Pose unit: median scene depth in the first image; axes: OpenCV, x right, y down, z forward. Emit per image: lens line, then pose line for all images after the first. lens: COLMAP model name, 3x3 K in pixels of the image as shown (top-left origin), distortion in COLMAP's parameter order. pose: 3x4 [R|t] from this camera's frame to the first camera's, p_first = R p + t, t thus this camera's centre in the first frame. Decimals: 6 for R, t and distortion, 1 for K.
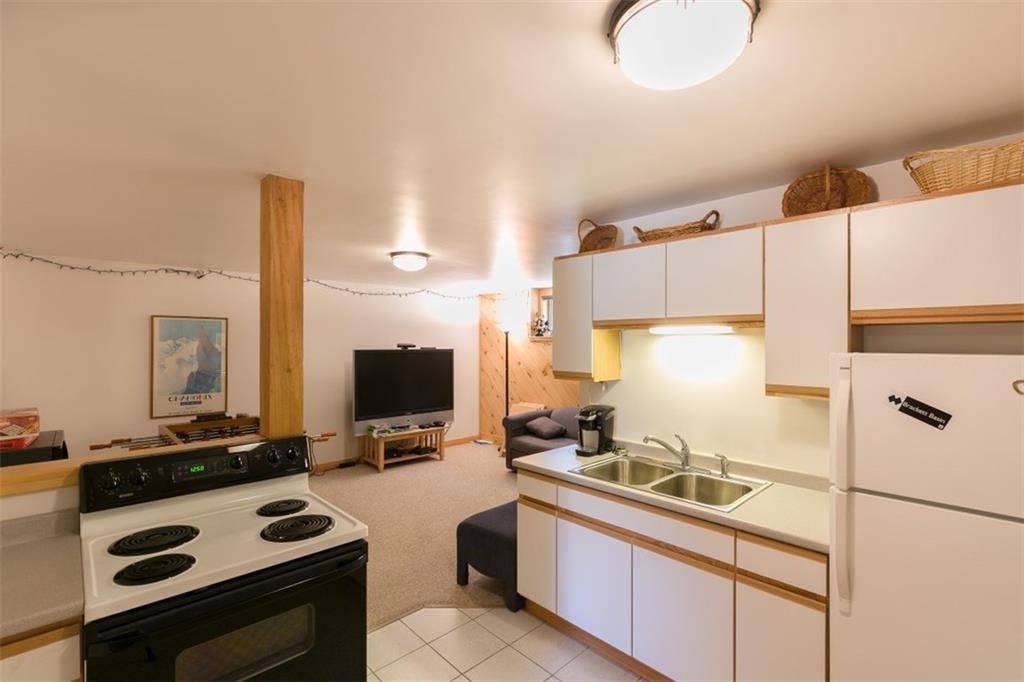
lens RADIAL K [[460.5, 0, 517.0], [0, 460.5, 340.8], [0, 0, 1]] dist [0.001000, -0.000083]
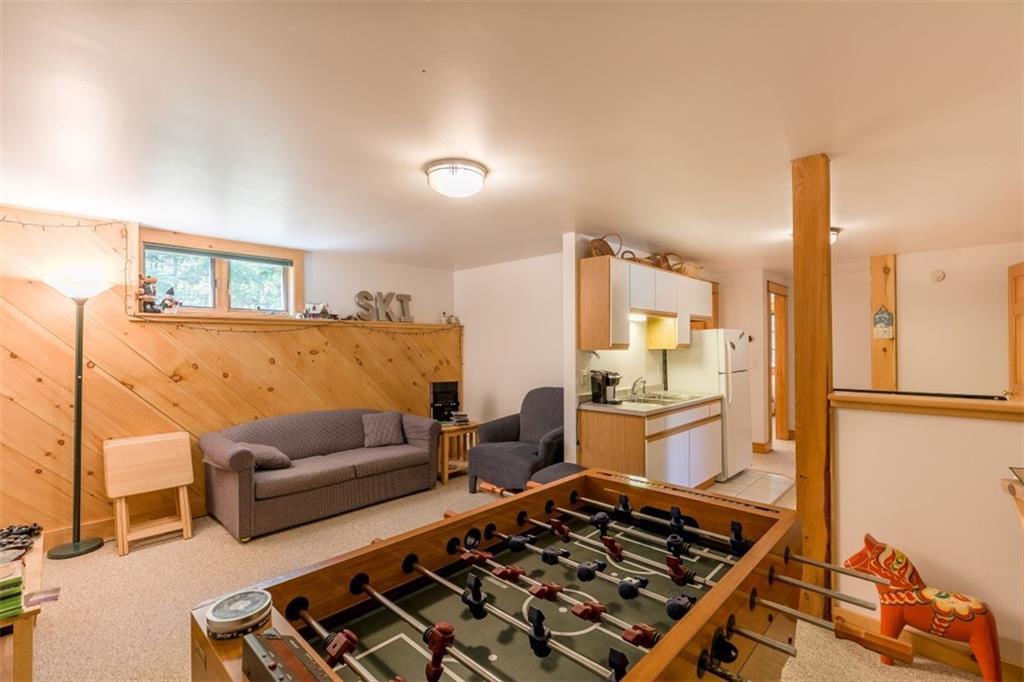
lens RADIAL K [[460.5, 0, 517.0], [0, 460.5, 340.8], [0, 0, 1]] dist [0.001000, -0.000083]
pose [[-0.042271, 0.012207, 0.999032, -0.571916], [0.005751, 0.999912, -0.011975, 0.035354], [-0.999090, 0.005239, -0.042338, 0.636662]]
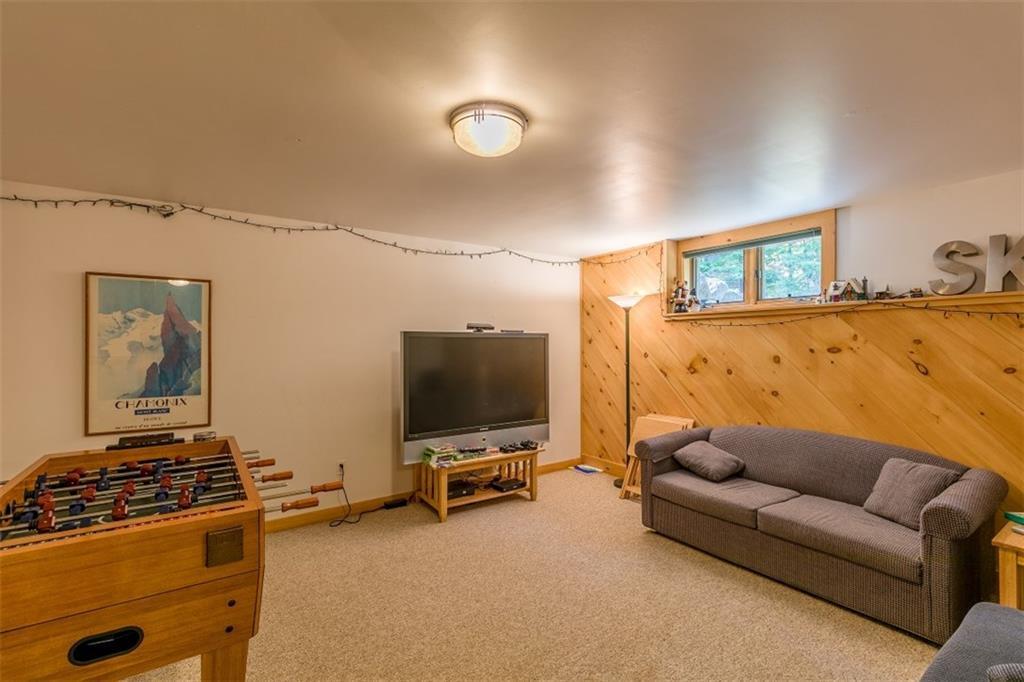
lens RADIAL K [[460.5, 0, 517.0], [0, 460.5, 340.8], [0, 0, 1]] dist [0.001000, -0.000083]
pose [[0.988010, -0.004355, -0.154326, -0.086073], [0.004183, 0.999990, -0.001439, 0.031746], [0.154331, 0.000776, 0.988019, 0.353487]]
